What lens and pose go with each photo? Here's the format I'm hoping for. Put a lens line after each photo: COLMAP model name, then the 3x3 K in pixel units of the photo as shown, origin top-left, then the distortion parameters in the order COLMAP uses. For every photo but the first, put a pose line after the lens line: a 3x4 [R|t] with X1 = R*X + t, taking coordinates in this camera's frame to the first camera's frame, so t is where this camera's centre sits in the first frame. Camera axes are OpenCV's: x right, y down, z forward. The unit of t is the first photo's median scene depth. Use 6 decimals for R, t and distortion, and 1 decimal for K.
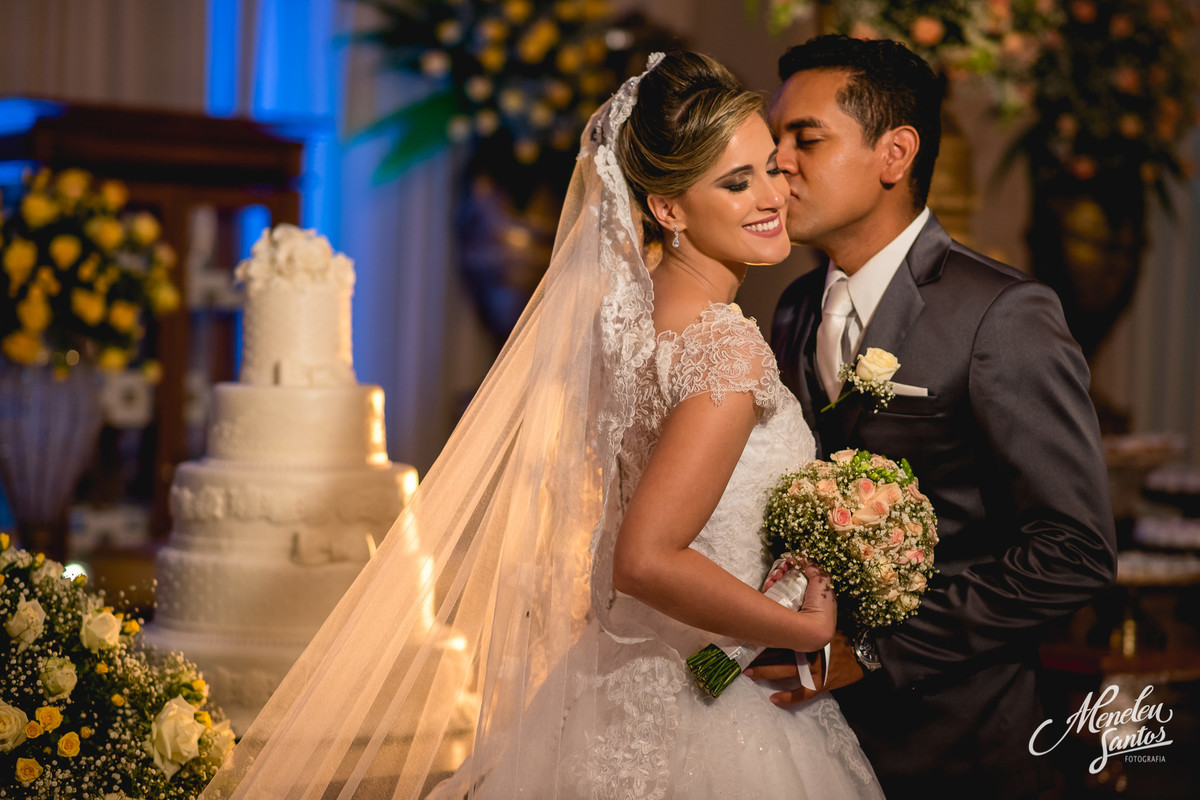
lens RADIAL K [[2935.5, 0, 600.0], [0, 2935.5, 400.0], [0, 0, 1]] dist [0.052701, 0.561104]
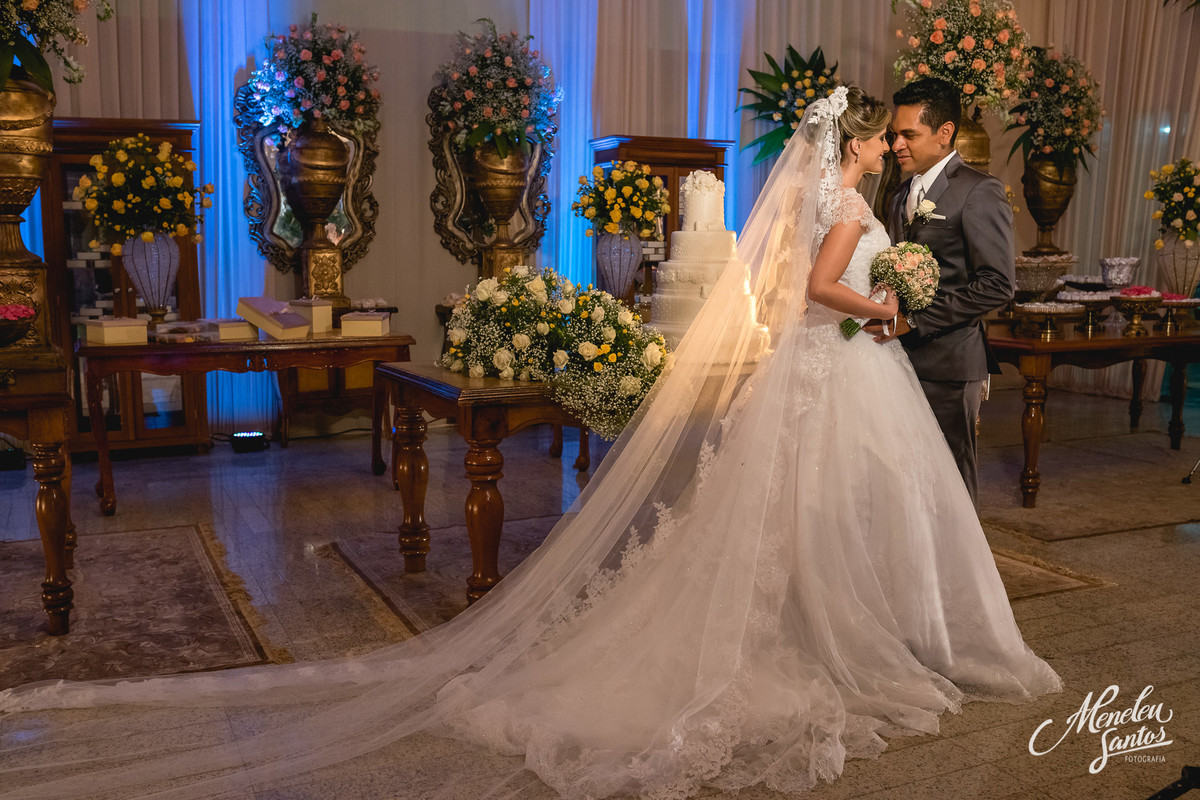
lens RADIAL K [[1167.5, 0, 600.0], [0, 1167.5, 400.0], [0, 0, 1]] dist [-0.032397, 0.028777]
pose [[0.974793, 0.010013, -0.222885, 0.048760], [0.014833, 0.993873, 0.109524, 0.035427], [0.222616, -0.110069, 0.968673, -0.056085]]
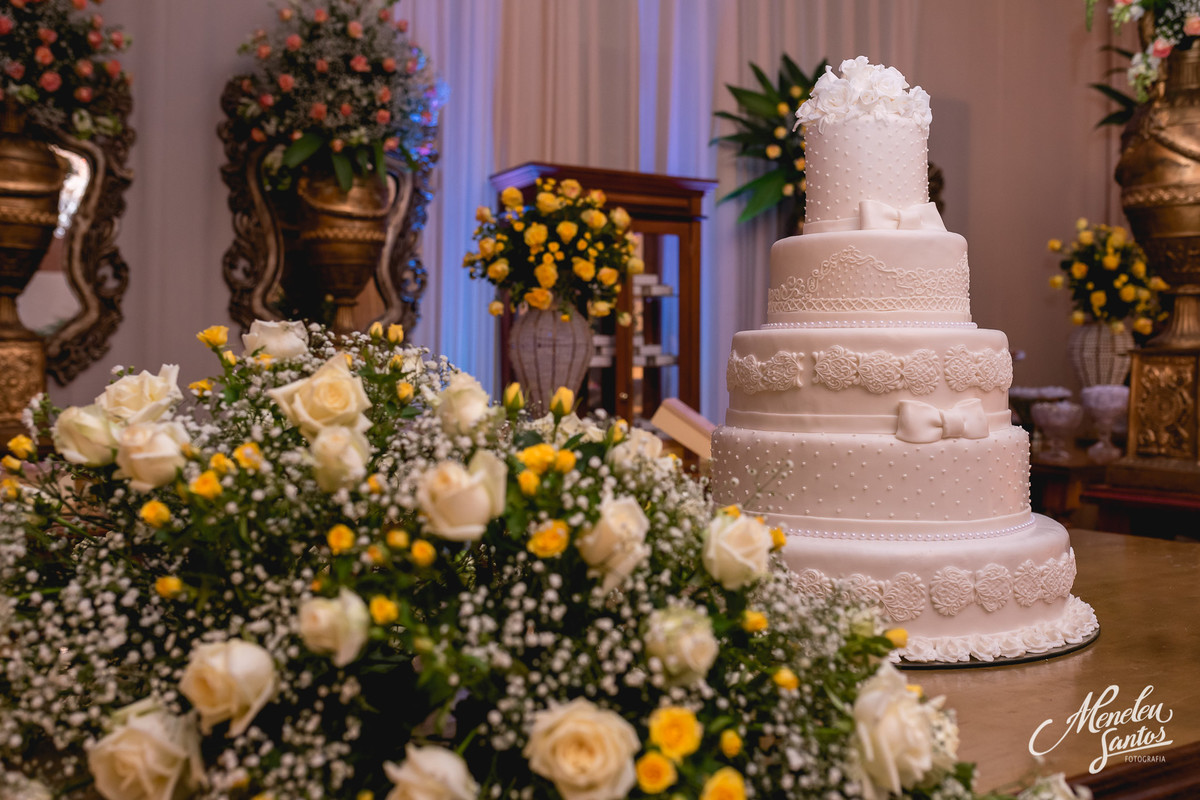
lens RADIAL K [[1167.5, 0, 600.0], [0, 1167.5, 400.0], [0, 0, 1]] dist [-0.032397, 0.028777]
pose [[0.991906, -0.014583, -0.126136, -0.168626], [0.015548, 0.999857, 0.006666, 0.047756], [0.126021, -0.008573, 0.991991, 0.777131]]
